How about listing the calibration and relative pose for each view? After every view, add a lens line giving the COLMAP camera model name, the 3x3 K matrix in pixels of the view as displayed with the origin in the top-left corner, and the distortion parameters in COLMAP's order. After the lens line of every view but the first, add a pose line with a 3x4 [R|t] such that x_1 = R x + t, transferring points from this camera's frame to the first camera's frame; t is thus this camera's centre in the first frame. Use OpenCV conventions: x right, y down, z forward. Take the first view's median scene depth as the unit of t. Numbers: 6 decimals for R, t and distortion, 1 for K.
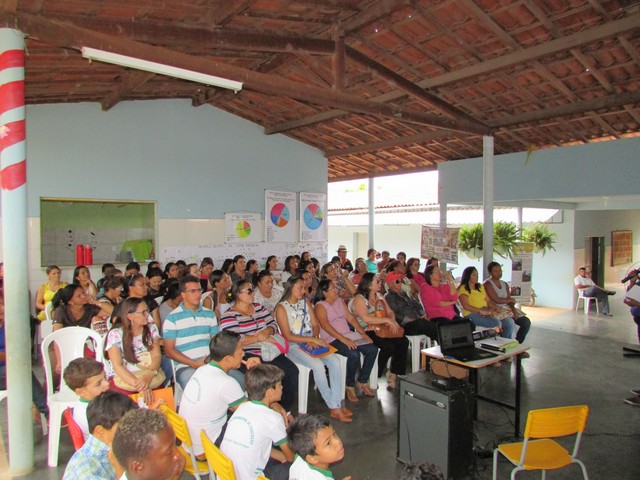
lens RADIAL K [[450.4, 0, 313.8], [0, 450.4, 236.5], [0, 0, 1]] dist [-0.032550, 0.003871]
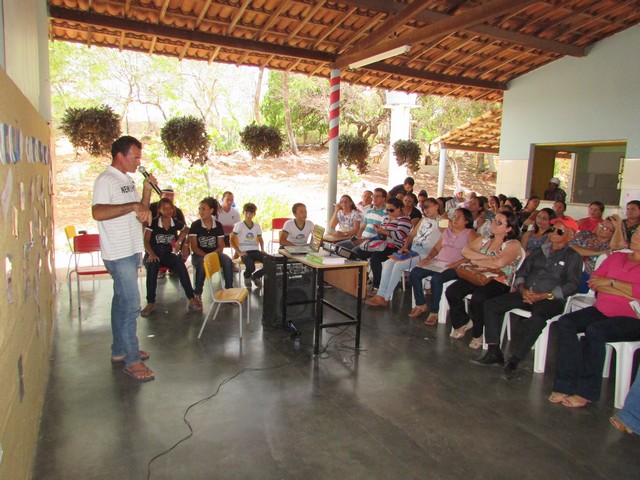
lens RADIAL K [[450.4, 0, 320.0], [0, 450.4, 239.7], [0, 0, 1]] dist [-0.032550, 0.003871]
pose [[-0.192098, 0.137183, -0.971740, 0.576777], [-0.051307, 0.987424, 0.149539, 0.017393], [0.980034, 0.078583, -0.182643, 0.481779]]
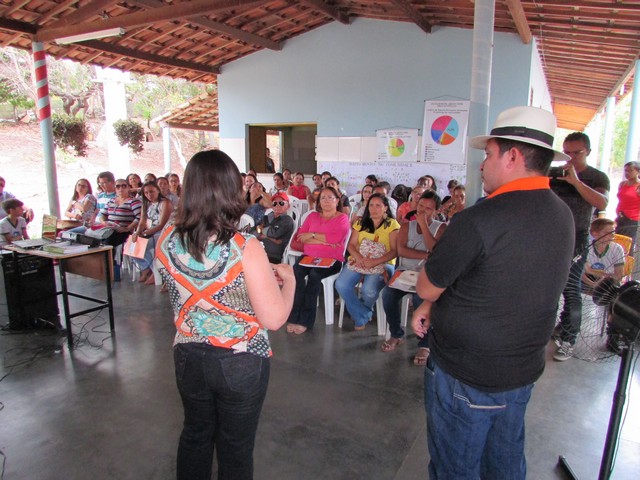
lens RADIAL K [[450.4, 0, 323.3], [0, 450.4, 239.8], [0, 0, 1]] dist [-0.032550, 0.003871]
pose [[0.392984, 0.177068, -0.902336, 0.634603], [-0.028574, 0.983163, 0.180485, 0.008225], [0.919101, -0.045144, 0.391427, 0.470086]]
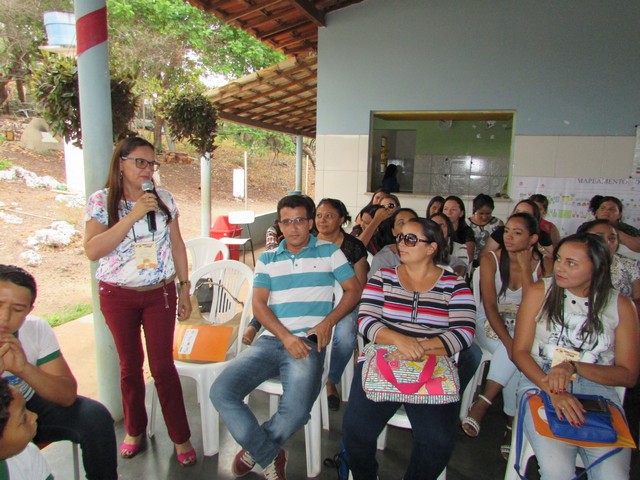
lens RADIAL K [[450.4, 0, 323.0], [0, 450.4, 249.9], [0, 0, 1]] dist [-0.032550, 0.003871]
pose [[0.549035, 0.165159, -0.819319, 0.074557], [-0.043091, 0.984571, 0.169595, 0.025585], [0.834688, -0.057809, 0.547681, 0.307505]]
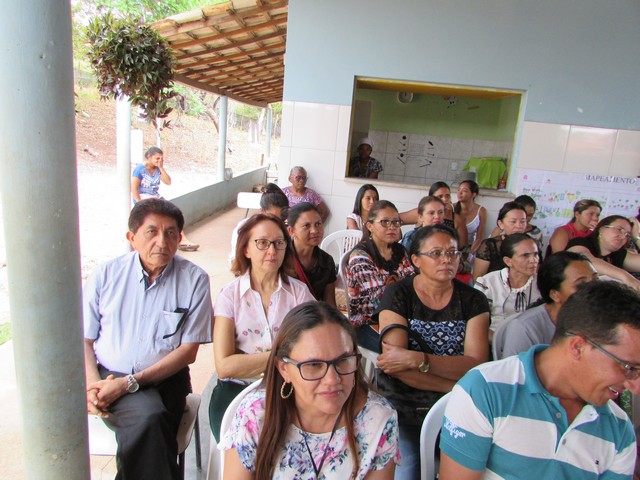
lens RADIAL K [[450.4, 0, 316.3], [0, 450.4, 252.1], [0, 0, 1]] dist [-0.032550, 0.003871]
pose [[0.725283, 0.228531, -0.649414, -0.101762], [-0.098146, 0.967985, 0.231024, 0.016543], [0.681419, -0.103821, 0.724493, 0.306577]]
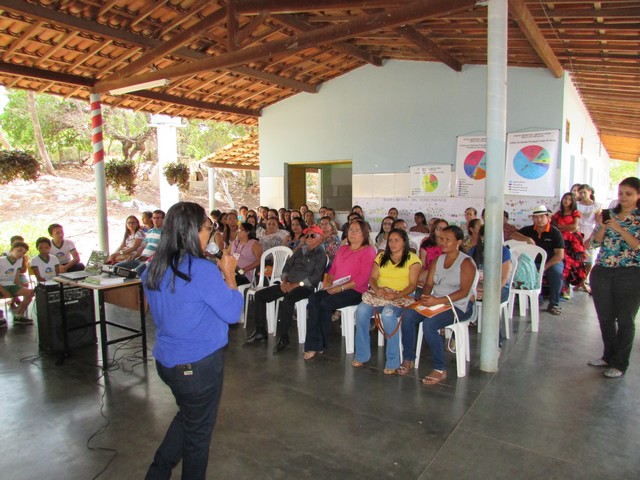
lens RADIAL K [[450.4, 0, 323.1], [0, 450.4, 238.5], [0, 0, 1]] dist [-0.032550, 0.003871]
pose [[0.296987, 0.100947, -0.949531, 0.655801], [-0.013697, 0.994744, 0.101469, 0.007486], [0.954783, -0.017130, 0.296809, 0.488261]]
